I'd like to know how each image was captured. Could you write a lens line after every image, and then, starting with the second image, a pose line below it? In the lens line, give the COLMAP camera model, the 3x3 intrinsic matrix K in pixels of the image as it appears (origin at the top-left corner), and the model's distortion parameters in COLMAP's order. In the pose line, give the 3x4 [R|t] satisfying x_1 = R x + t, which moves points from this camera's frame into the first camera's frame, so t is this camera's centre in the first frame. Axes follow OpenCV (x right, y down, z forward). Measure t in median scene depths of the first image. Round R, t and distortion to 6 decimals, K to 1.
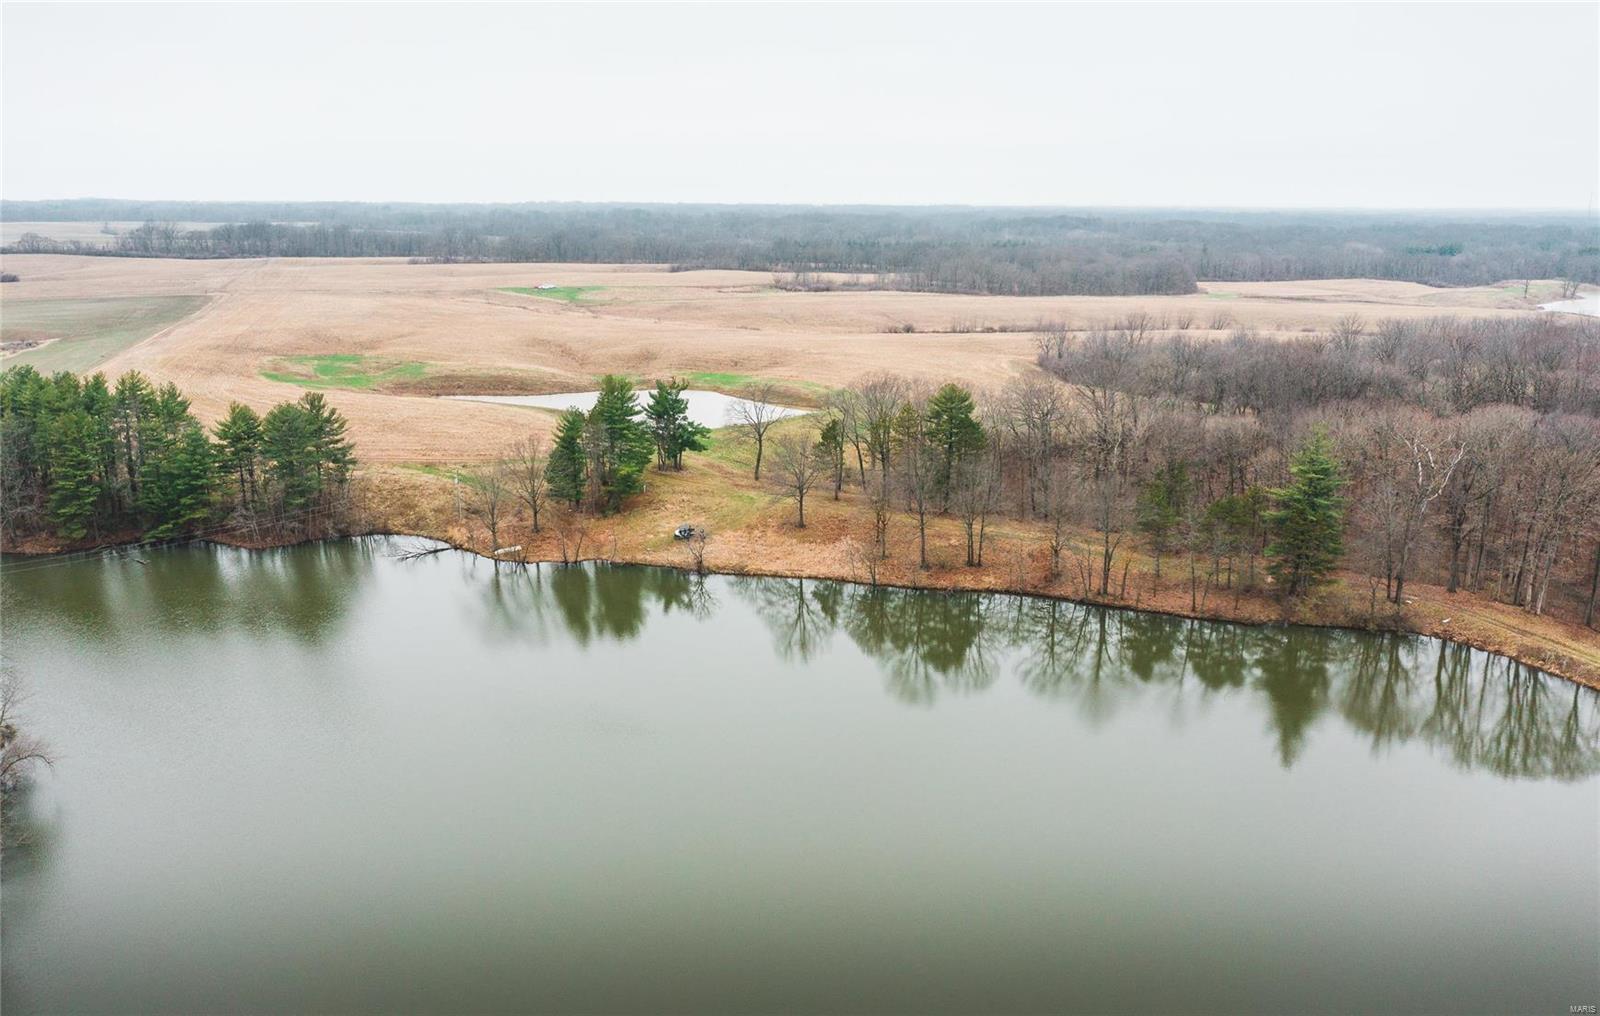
lens RADIAL K [[1317.6, 0, 799.2], [0, 1317.6, 510.5], [0, 0, 1]] dist [-0.000833, -0.000250]
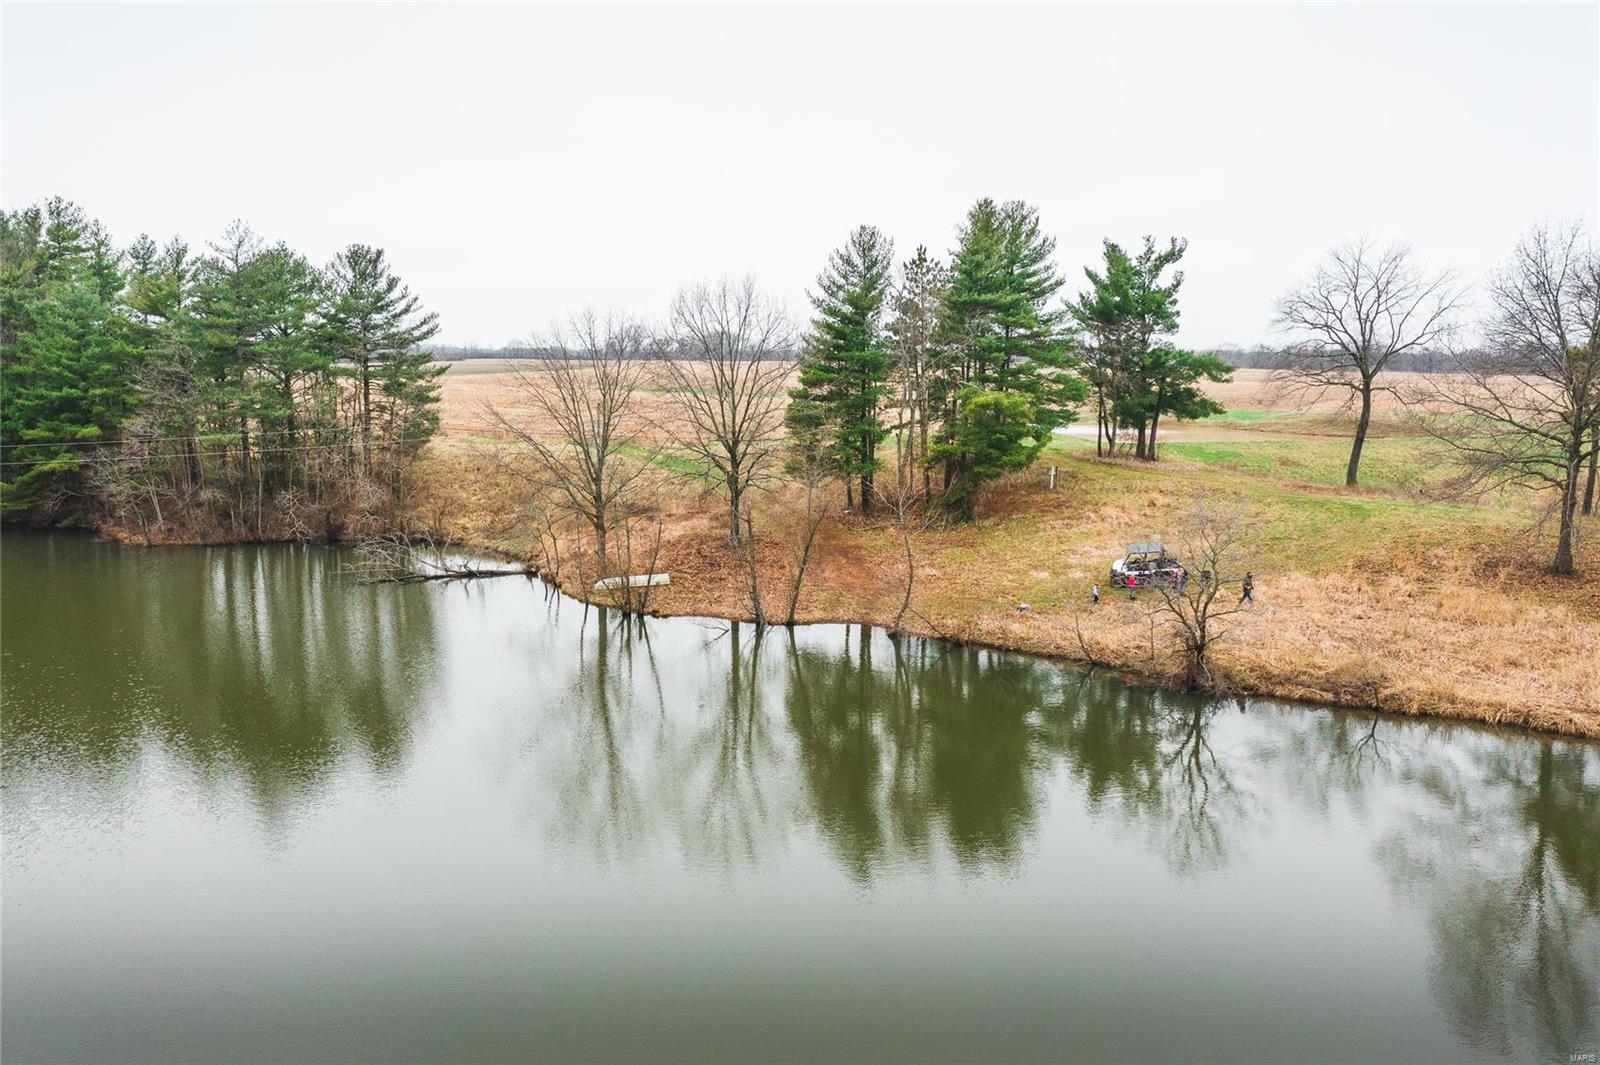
lens RADIAL K [[1247.5, 0, 805.5], [0, 1247.5, 538.5], [0, 0, 1]] dist [-0.022455, -0.000188]
pose [[0.929650, 0.050278, -0.364998, -0.050970], [-0.089660, 0.991737, -0.091755, 0.041534], [0.357369, 0.118026, 0.926476, 0.646747]]
